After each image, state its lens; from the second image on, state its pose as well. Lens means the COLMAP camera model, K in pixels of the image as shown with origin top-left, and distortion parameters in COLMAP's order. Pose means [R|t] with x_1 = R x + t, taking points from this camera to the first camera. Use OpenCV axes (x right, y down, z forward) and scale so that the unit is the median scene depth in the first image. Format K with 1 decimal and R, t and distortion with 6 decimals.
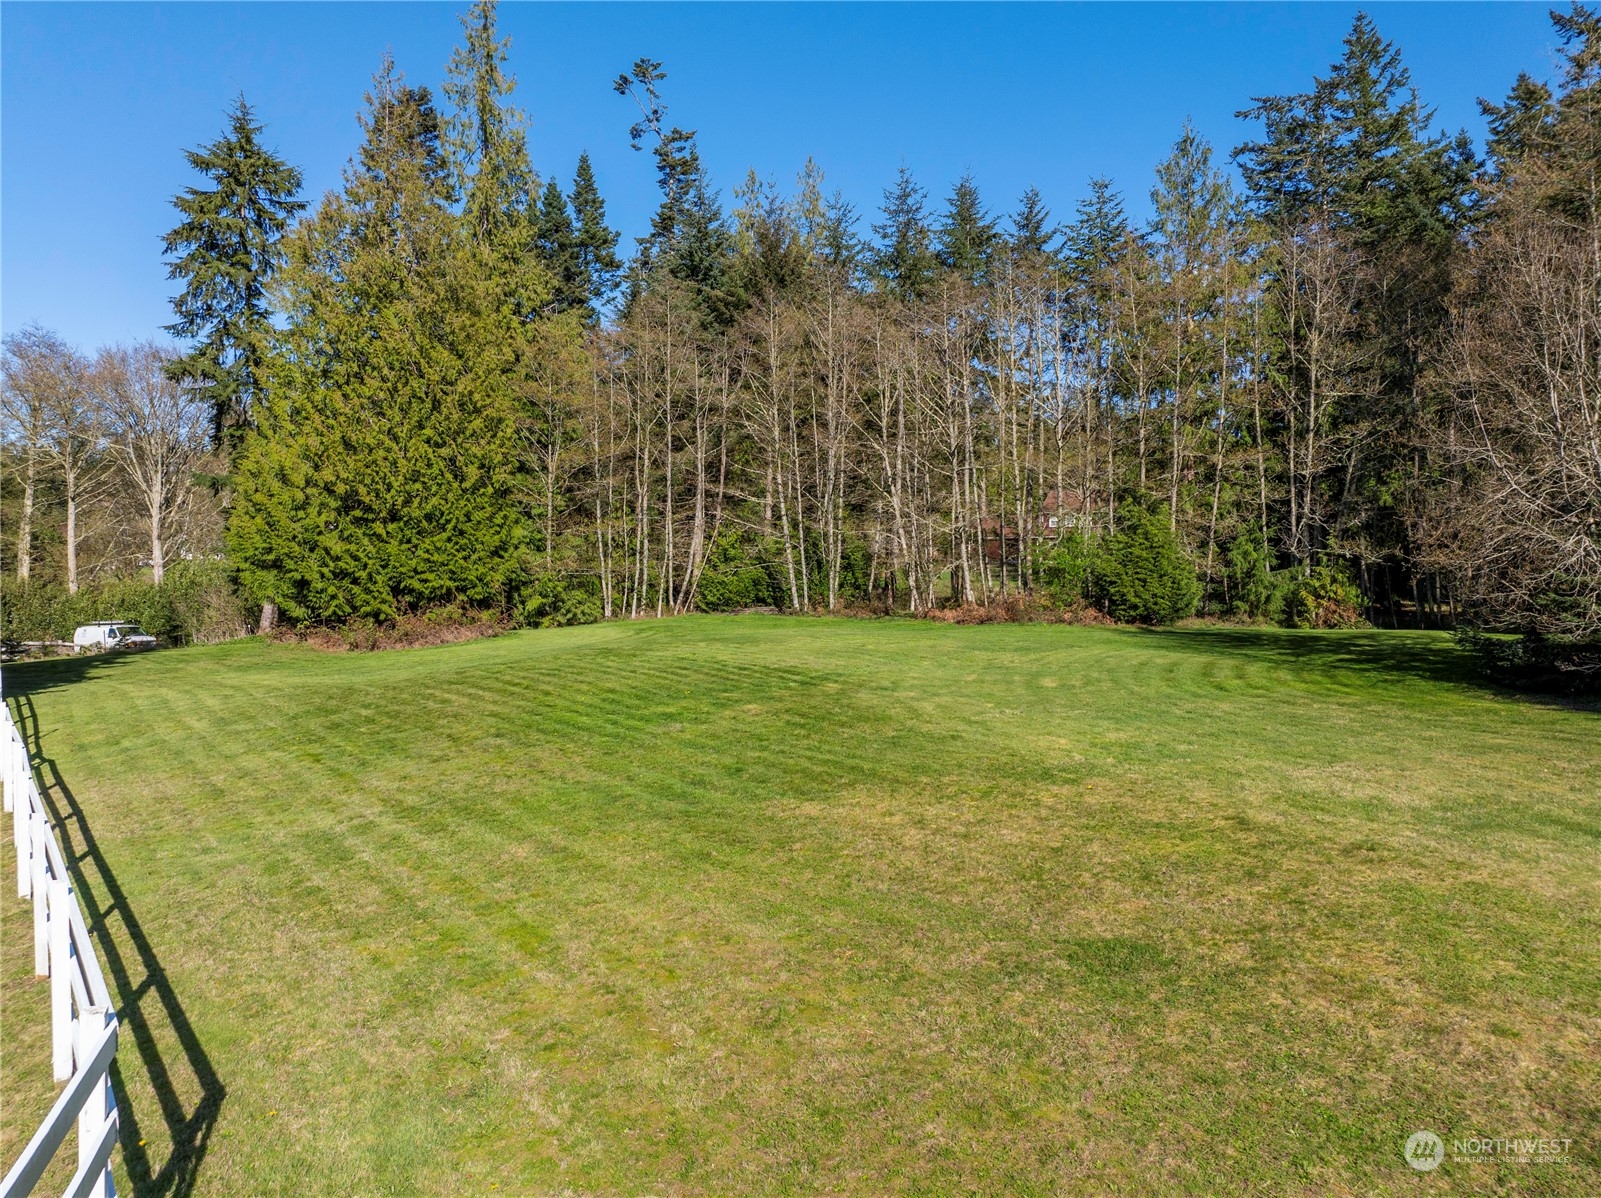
lens RADIAL K [[1142.4, 0, 800.5], [0, 1142.4, 599.0], [0, 0, 1]] dist [-0.055469, 0.000285]
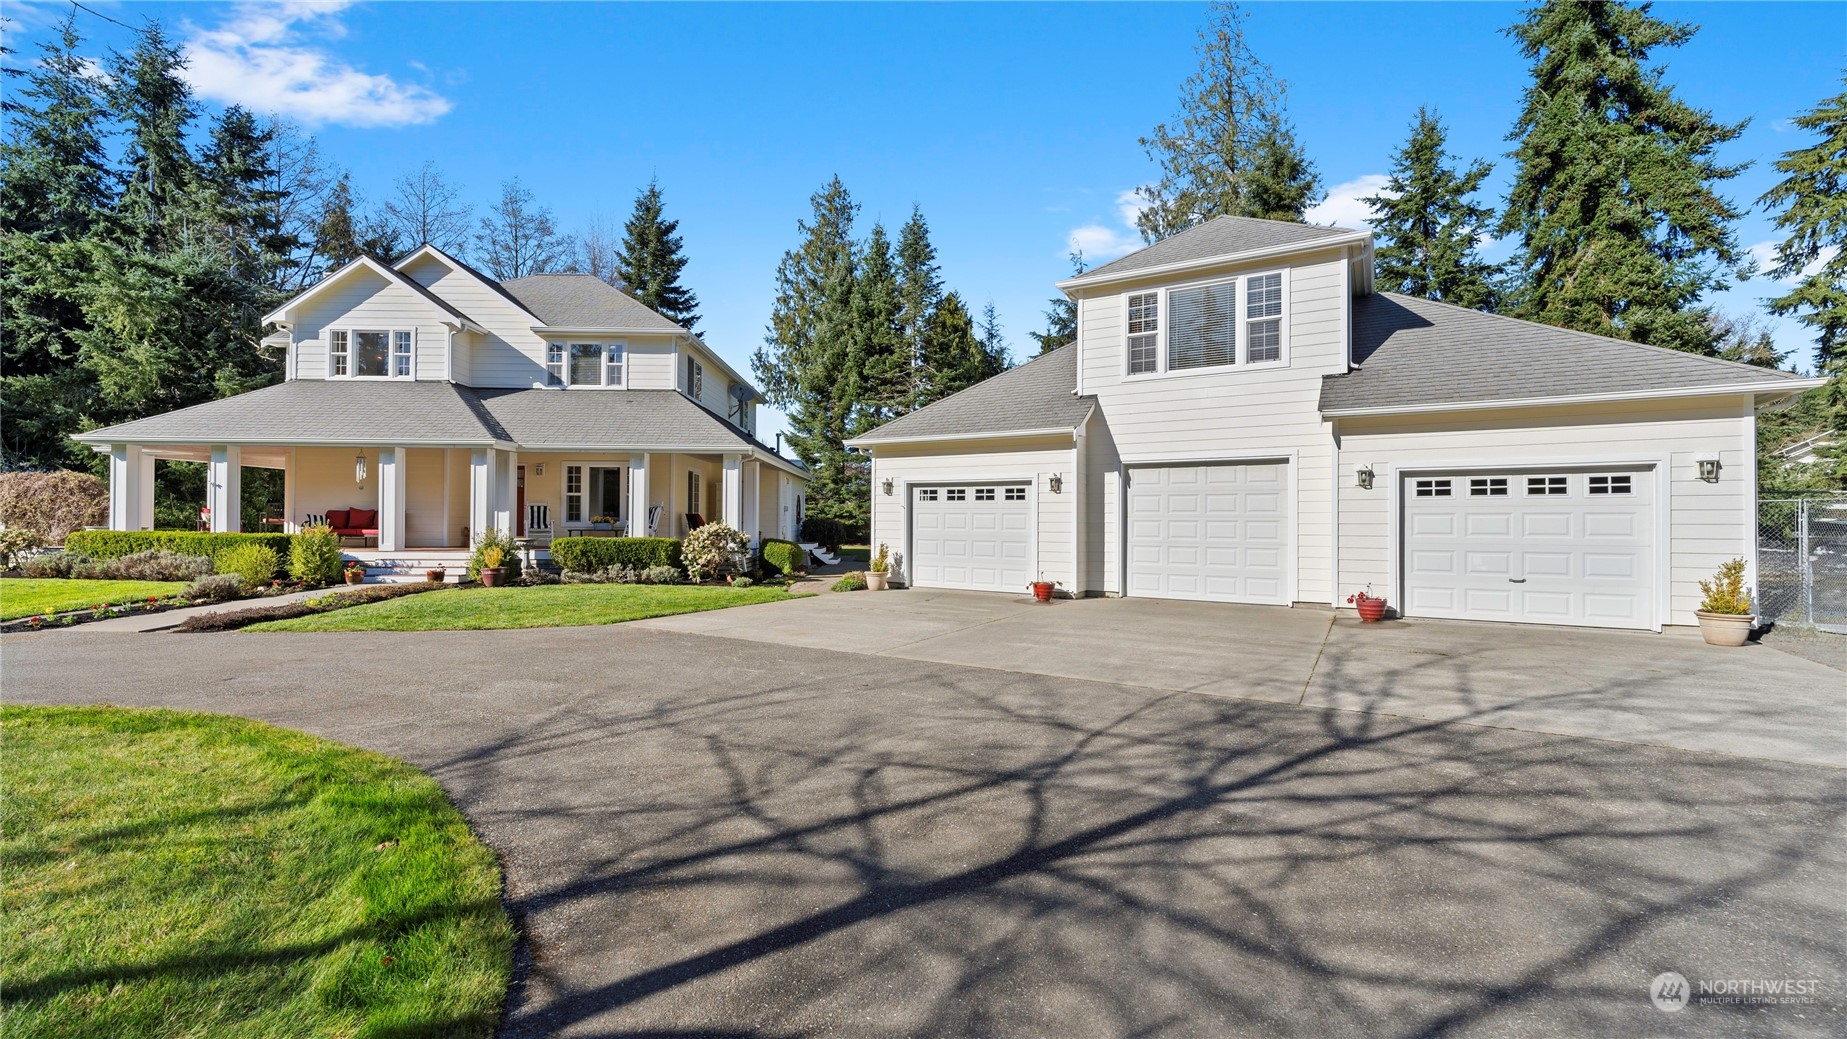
lens RADIAL K [[743.4, 0, 919.9], [0, 743.4, 515.4], [0, 0, 1]] dist [0.000609, -0.000298]
pose [[0.369875, -0.006152, -0.929061, -0.152357], [-0.022510, 0.999625, -0.015581, 0.051633], [0.928809, 0.026676, 0.369598, -0.137843]]
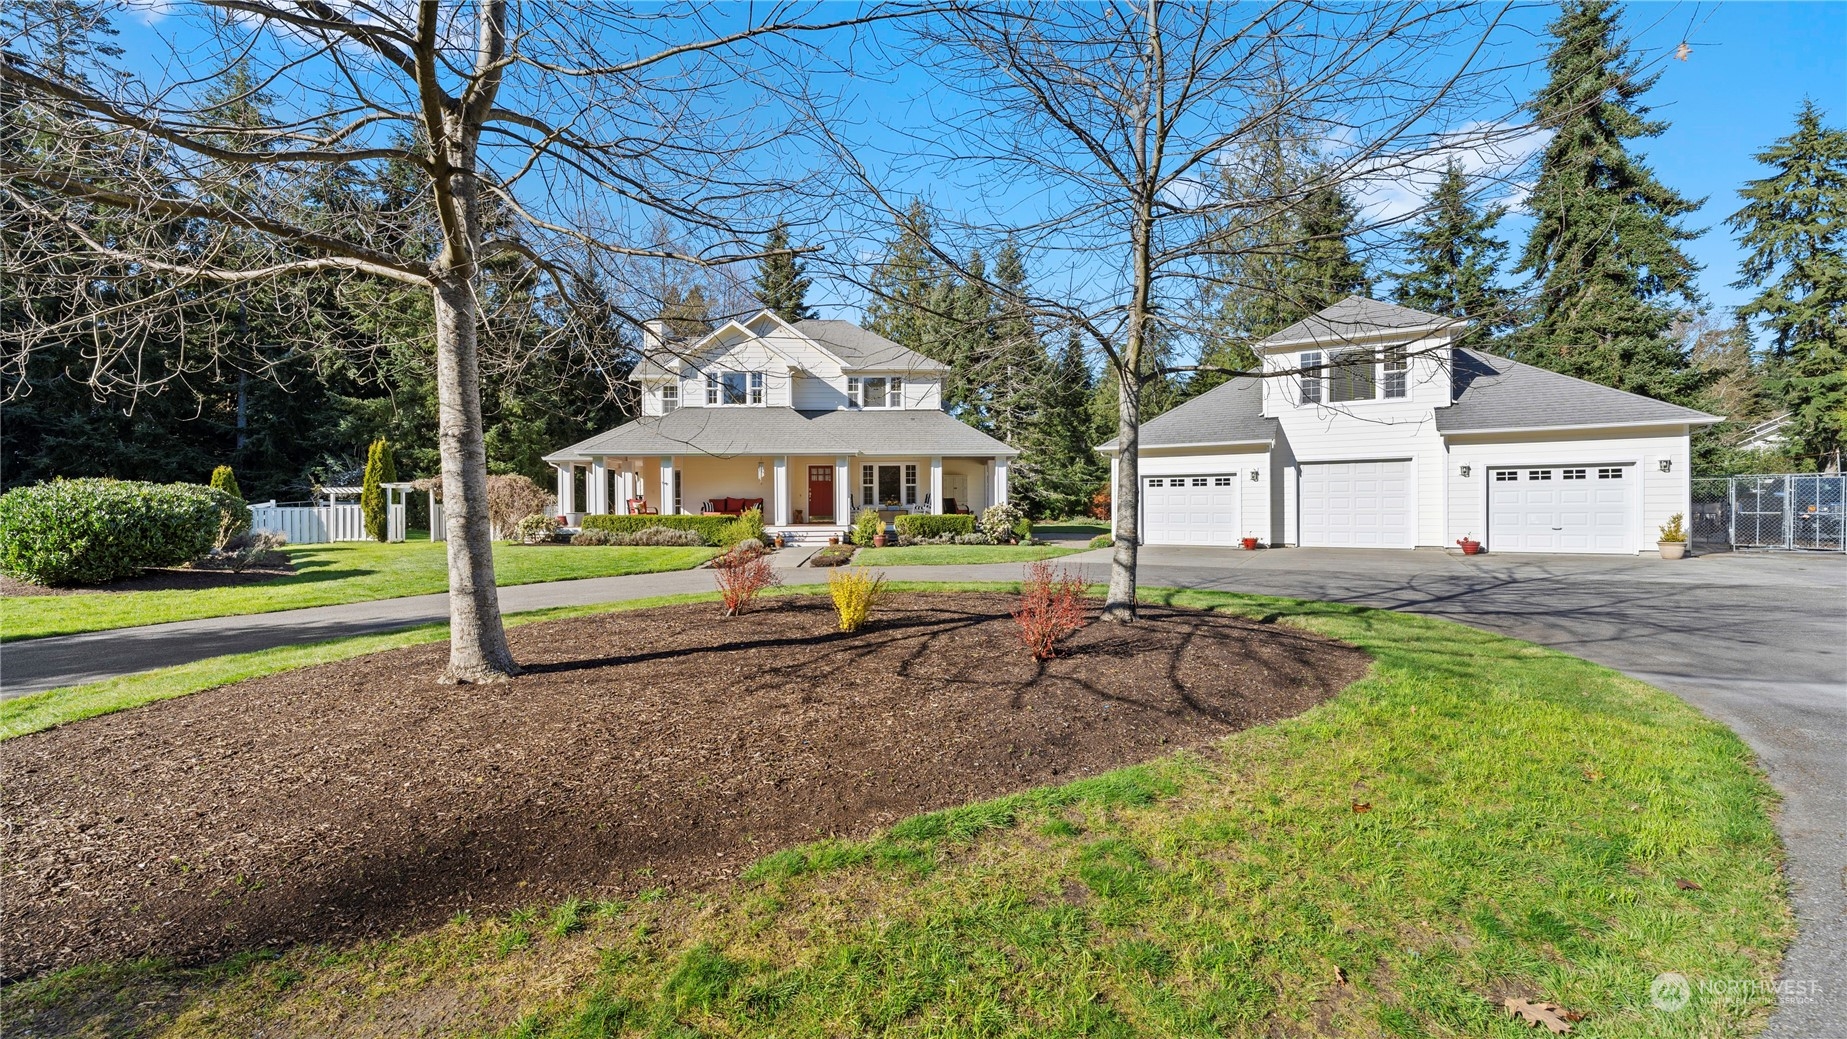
lens RADIAL K [[734.6, 0, 924.5], [0, 734.6, 510.8], [0, 0, 1]] dist [0.000134, 0.000359]
pose [[0.376670, 0.003318, -0.926342, -0.076656], [-0.008366, 0.999965, 0.000180, 0.056114], [0.926310, 0.007682, 0.376685, -0.307150]]
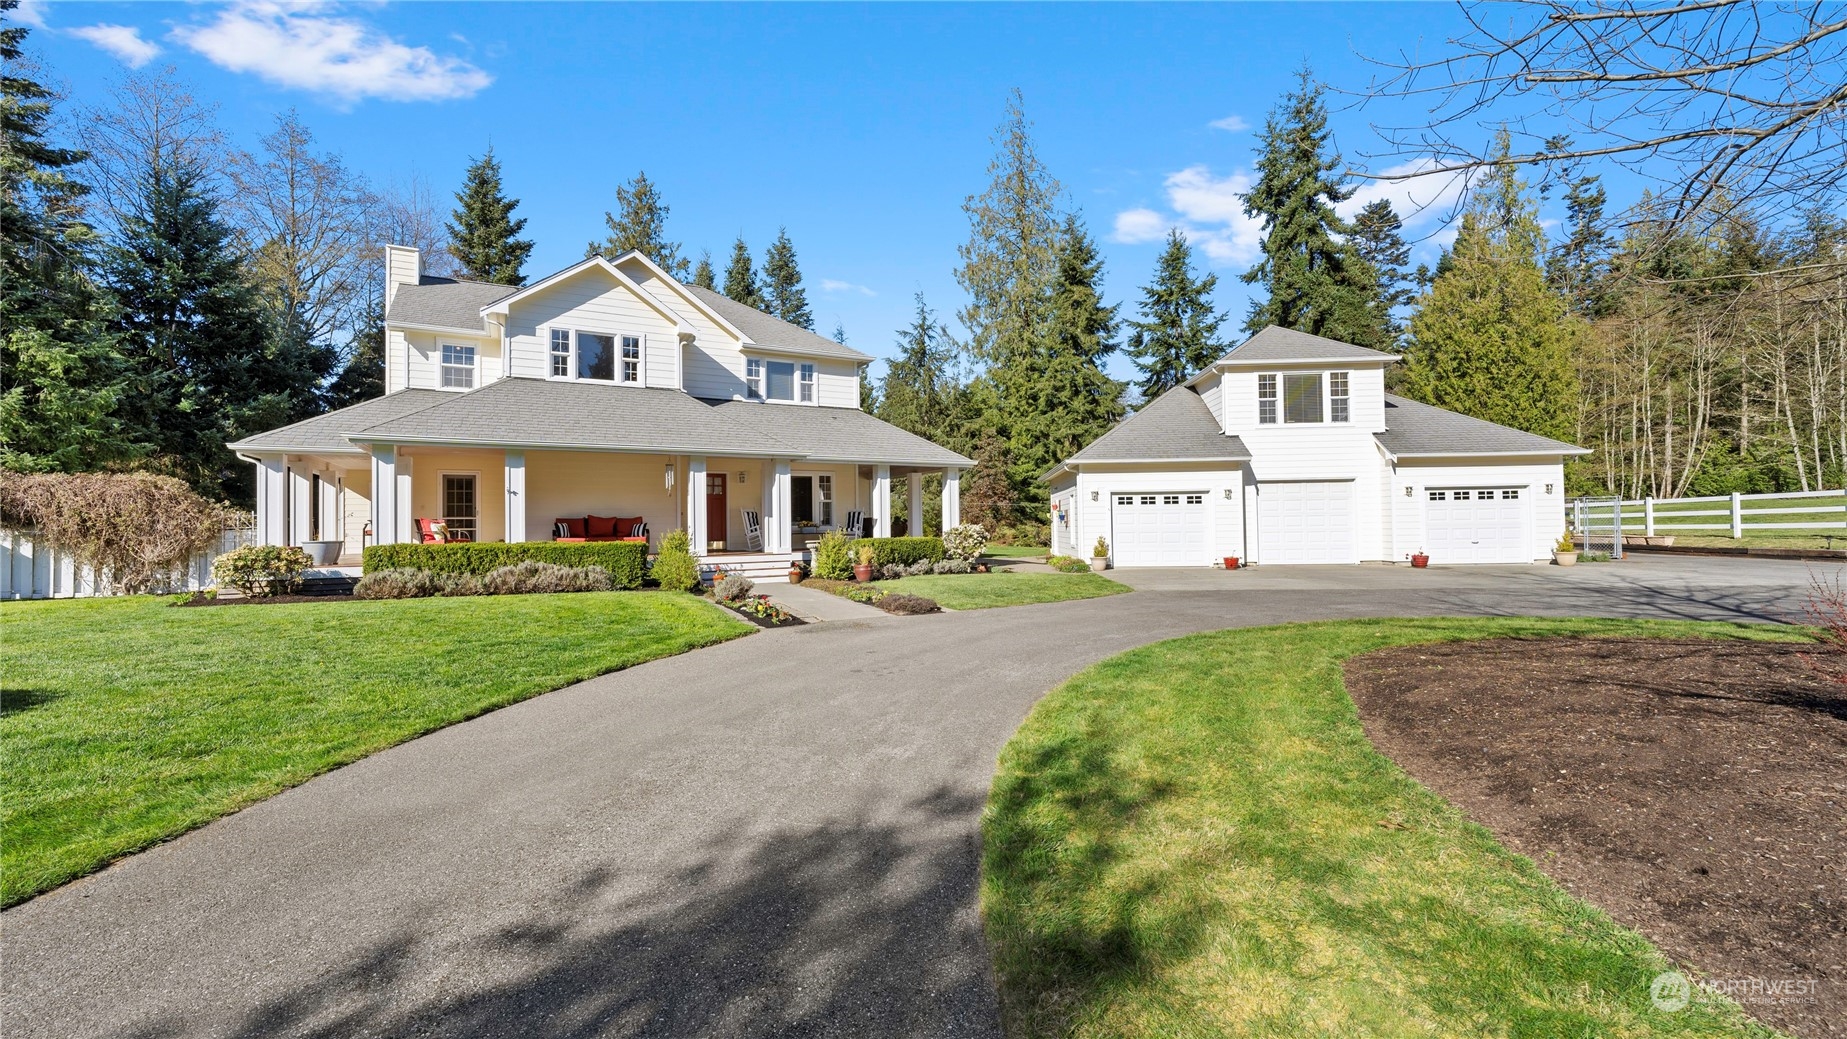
lens RADIAL K [[735.5, 0, 919.0], [0, 735.5, 512.9], [0, 0, 1]] dist [0.000075, -0.000015]
pose [[0.756577, -0.023982, -0.653465, -0.240199], [0.003200, 0.999451, -0.032976, 0.058173], [0.653897, 0.022858, 0.756239, -0.391027]]
